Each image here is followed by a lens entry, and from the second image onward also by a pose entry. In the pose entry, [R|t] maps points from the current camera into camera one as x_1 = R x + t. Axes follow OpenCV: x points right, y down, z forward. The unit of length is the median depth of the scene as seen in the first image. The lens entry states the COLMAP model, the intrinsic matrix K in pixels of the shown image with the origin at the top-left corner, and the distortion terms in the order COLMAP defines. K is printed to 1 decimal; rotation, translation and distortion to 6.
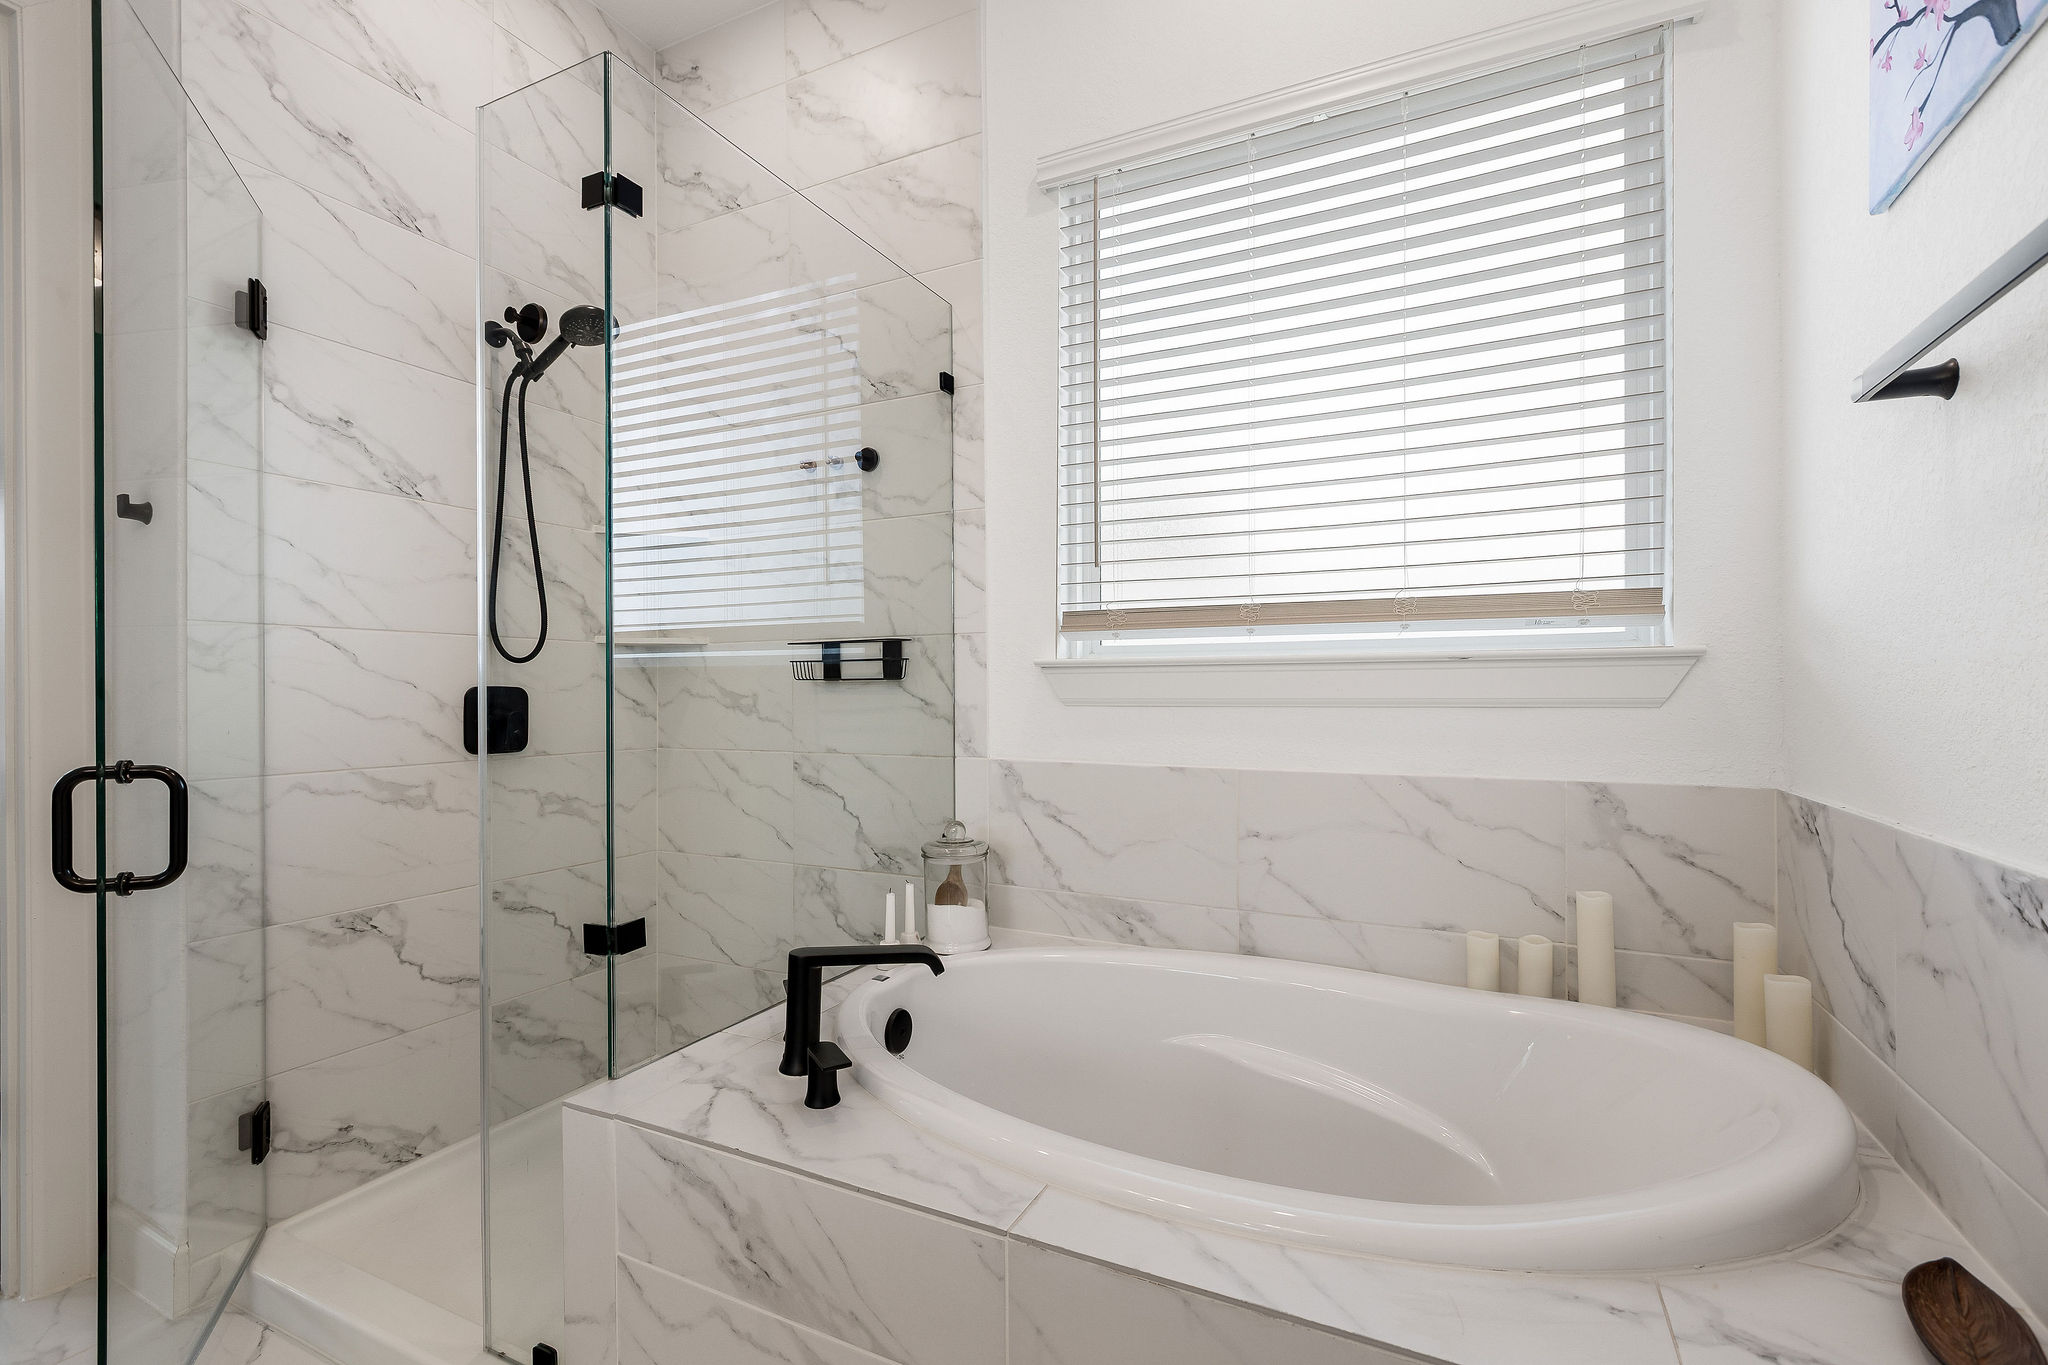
lens RADIAL K [[907.7, 0, 1063.8], [0, 907.7, 704.1], [0, 0, 1]] dist [0.000945, 0.000116]
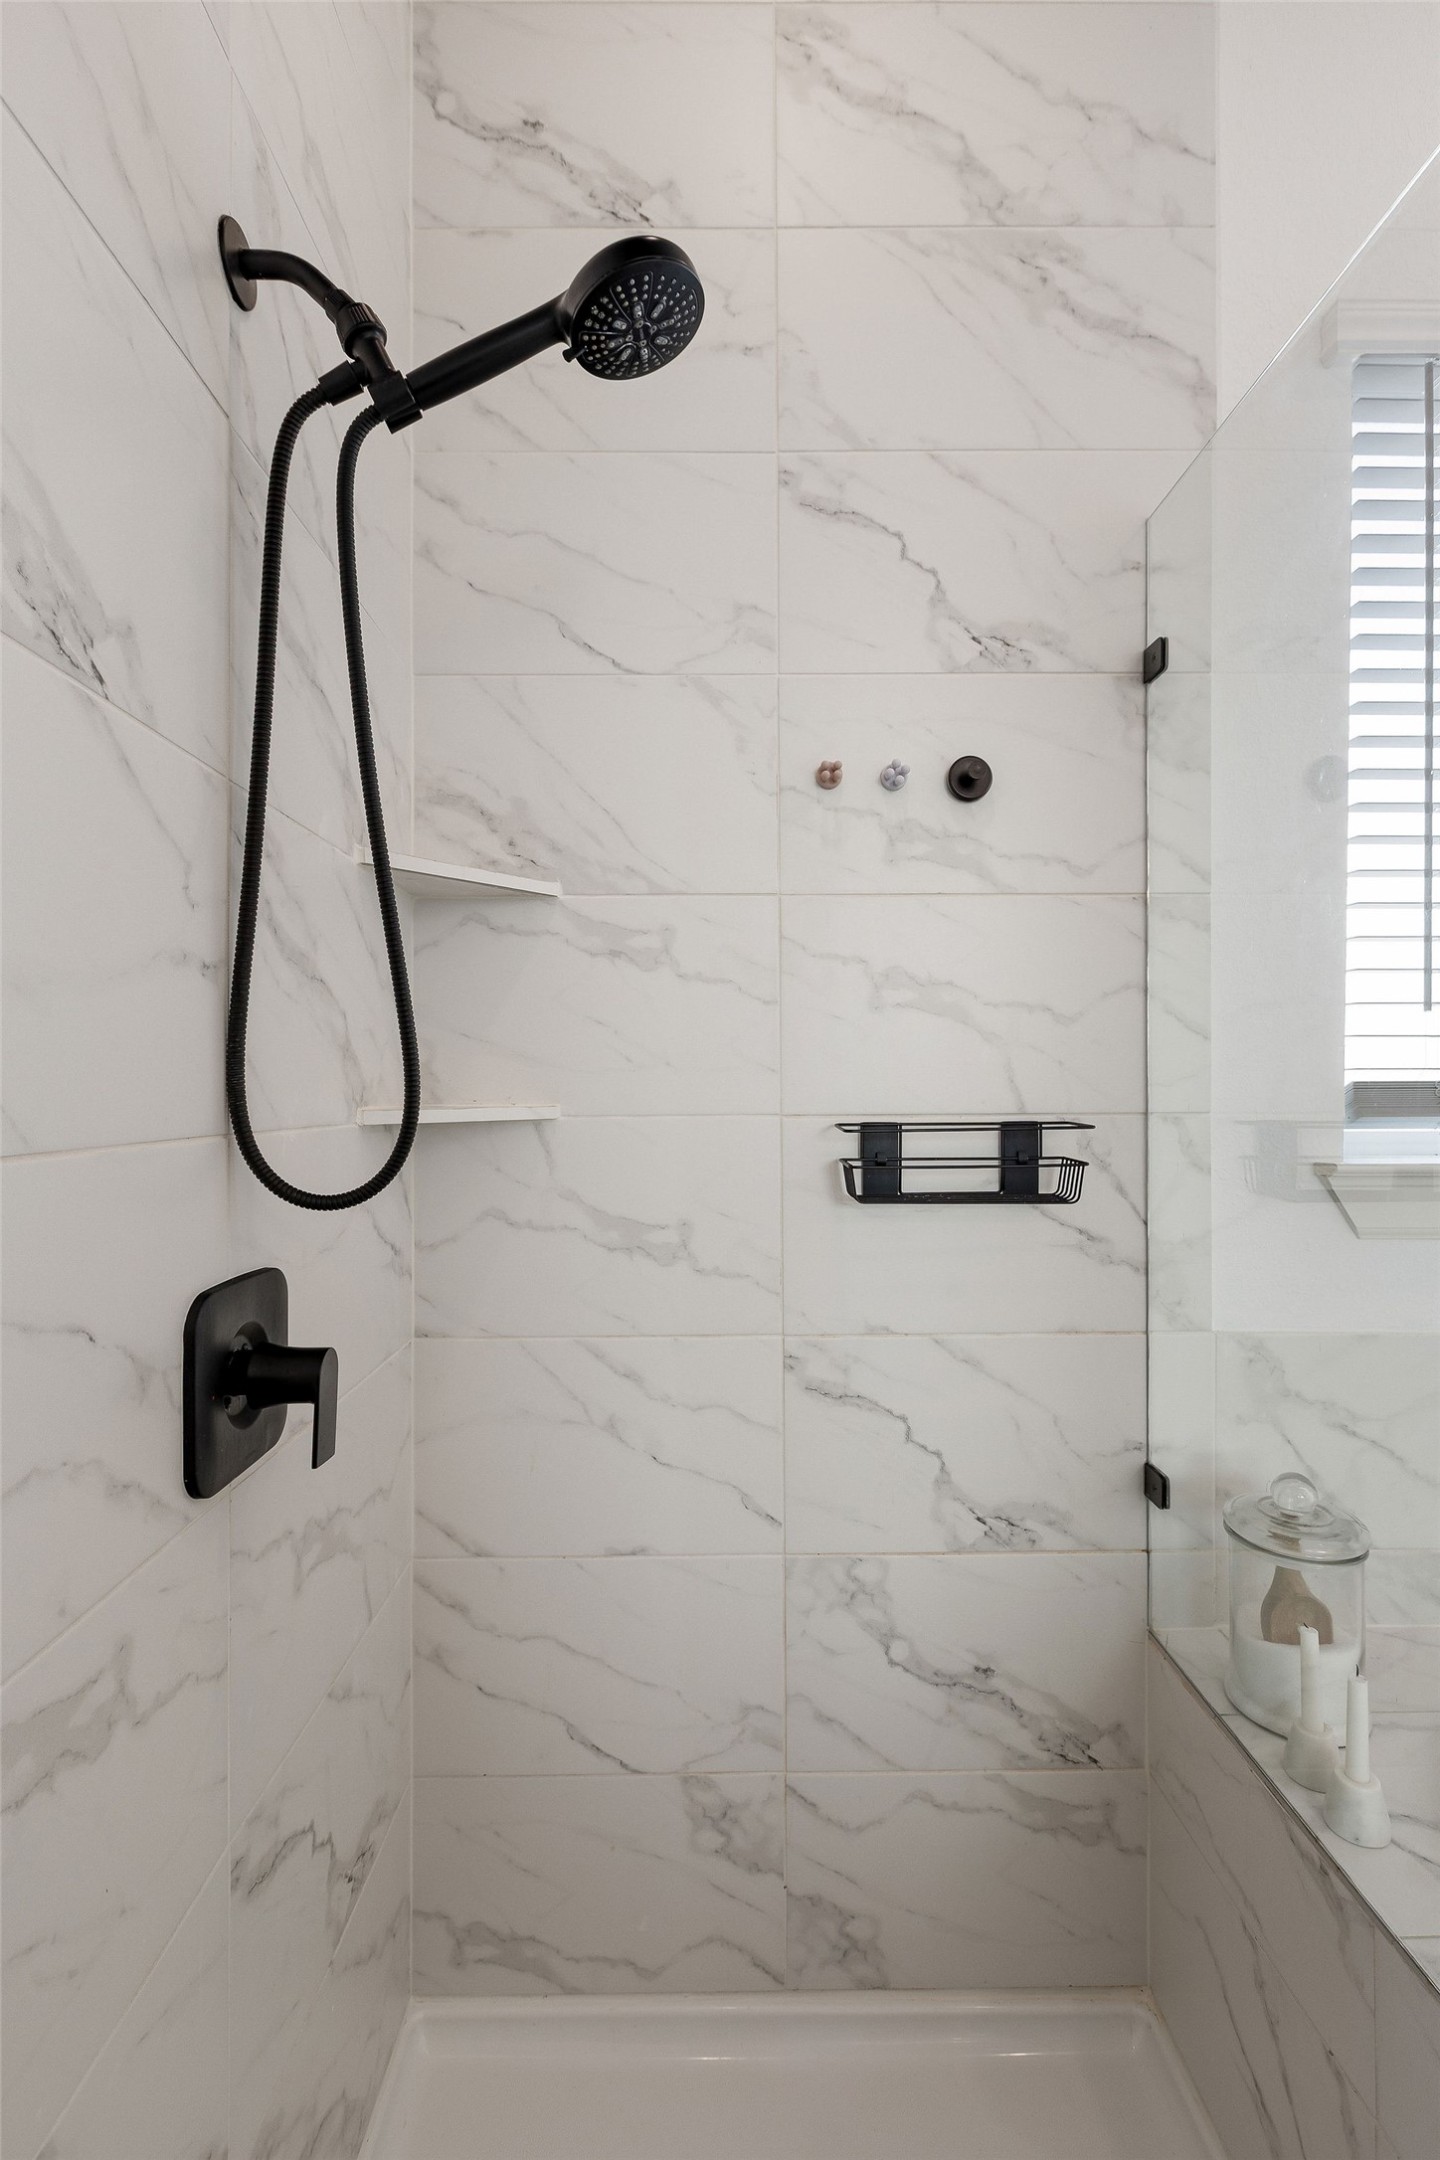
lens RADIAL K [[957.4, 0, 708.9], [0, 957.4, 1112.0], [0, 0, 1]] dist [0.000945, 0.000116]
pose [[0.900985, -0.007137, 0.433792, -0.608265], [0.005600, 0.999973, 0.004821, -0.080748], [-0.433815, -0.001914, 0.901000, 0.573817]]
